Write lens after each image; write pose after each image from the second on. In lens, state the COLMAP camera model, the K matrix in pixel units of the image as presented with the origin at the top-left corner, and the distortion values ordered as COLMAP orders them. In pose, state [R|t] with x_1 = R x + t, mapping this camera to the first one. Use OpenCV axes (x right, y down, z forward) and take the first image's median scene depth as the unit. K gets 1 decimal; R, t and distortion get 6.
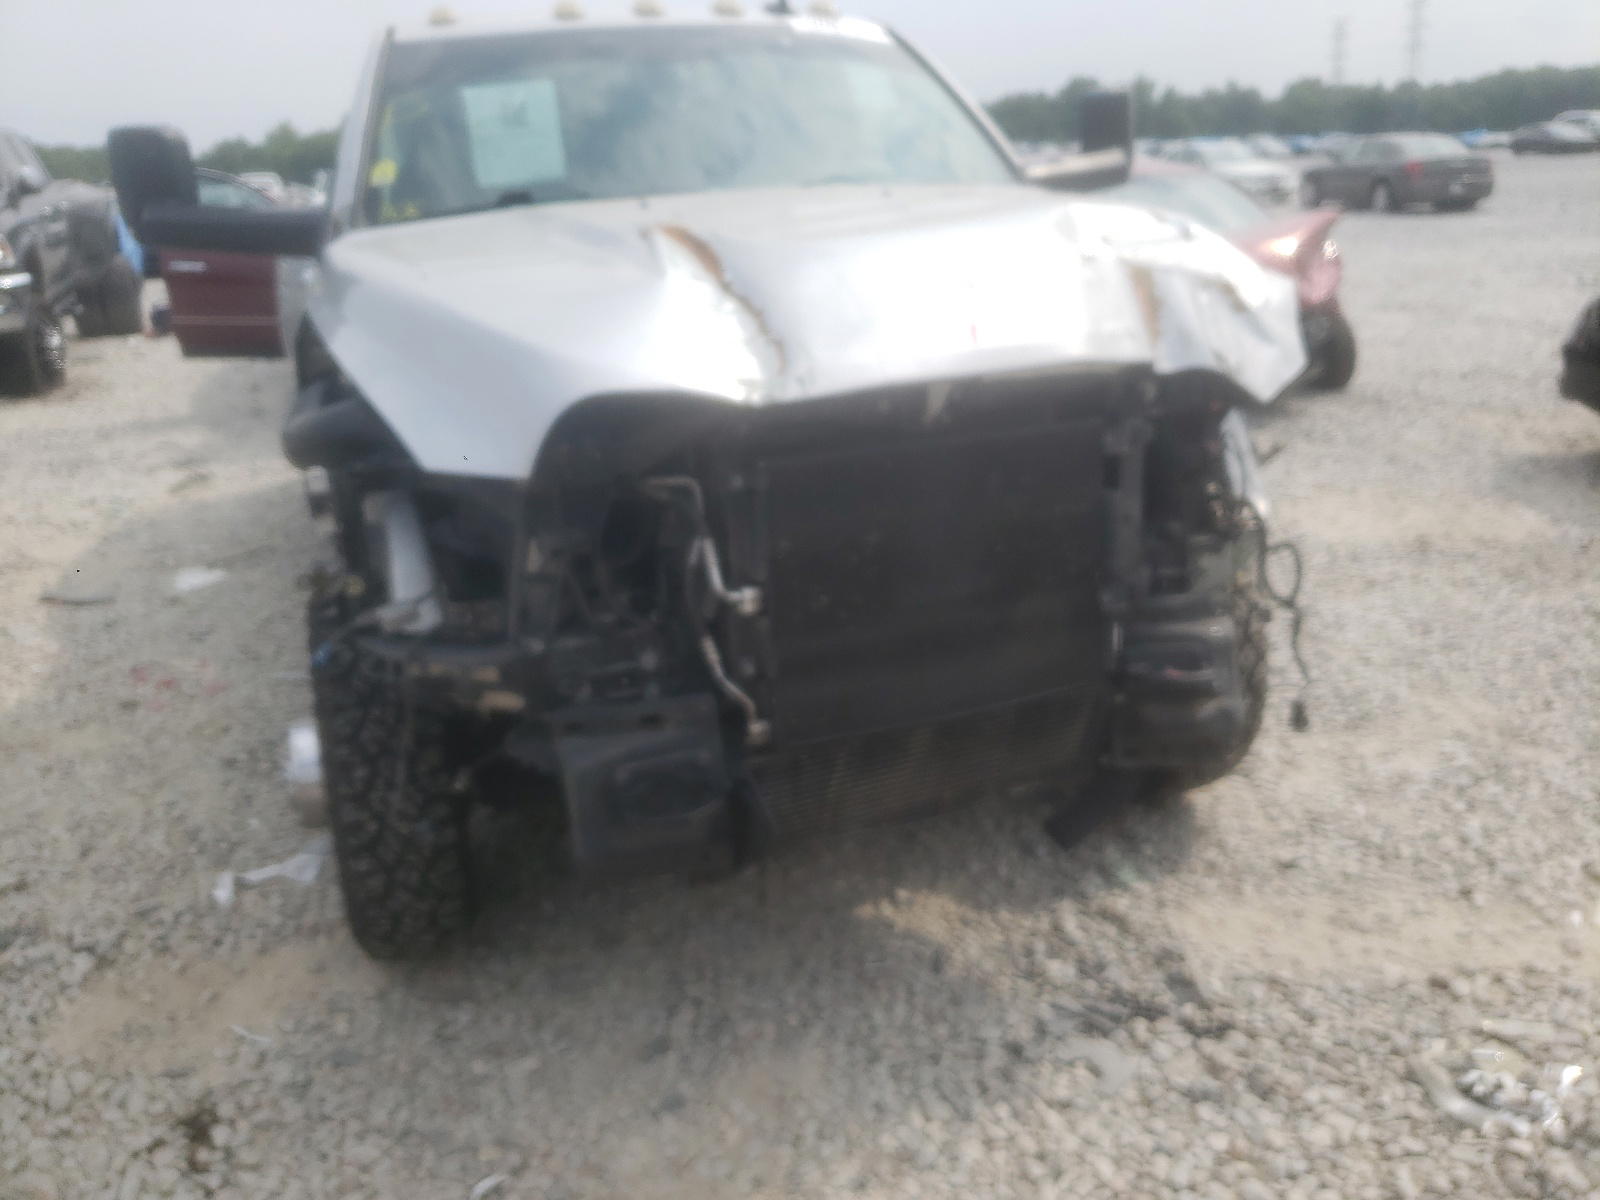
lens RADIAL K [[1472.5, 0, 800.0], [0, 1472.5, 600.0], [0, 0, 1]] dist [-0.006619, -0.001993]
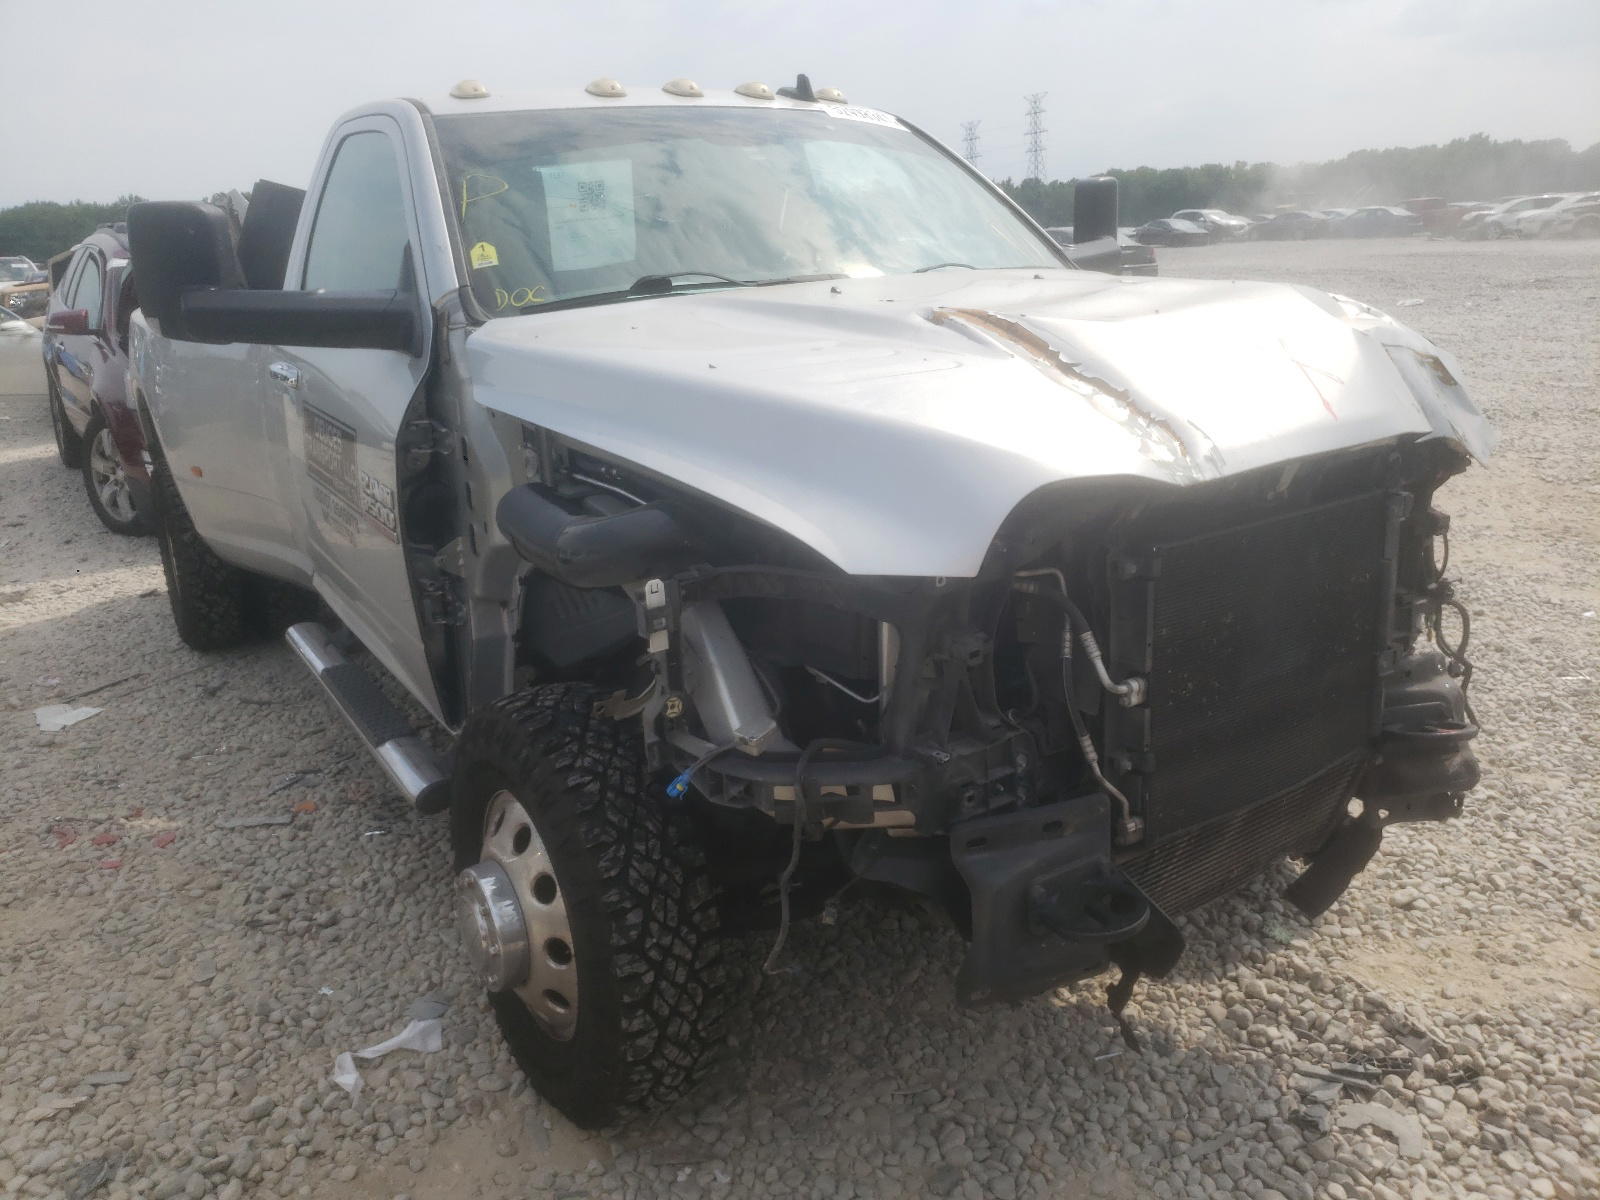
lens RADIAL K [[1446.9, 0, 800.0], [0, 1446.9, 600.0], [0, 0, 1]] dist [0.000166, 0.013571]
pose [[0.966117, -0.058008, 0.251503, -0.404390], [0.071454, 0.996444, -0.044654, -0.027734], [-0.248018, 0.061112, 0.966826, 0.115276]]
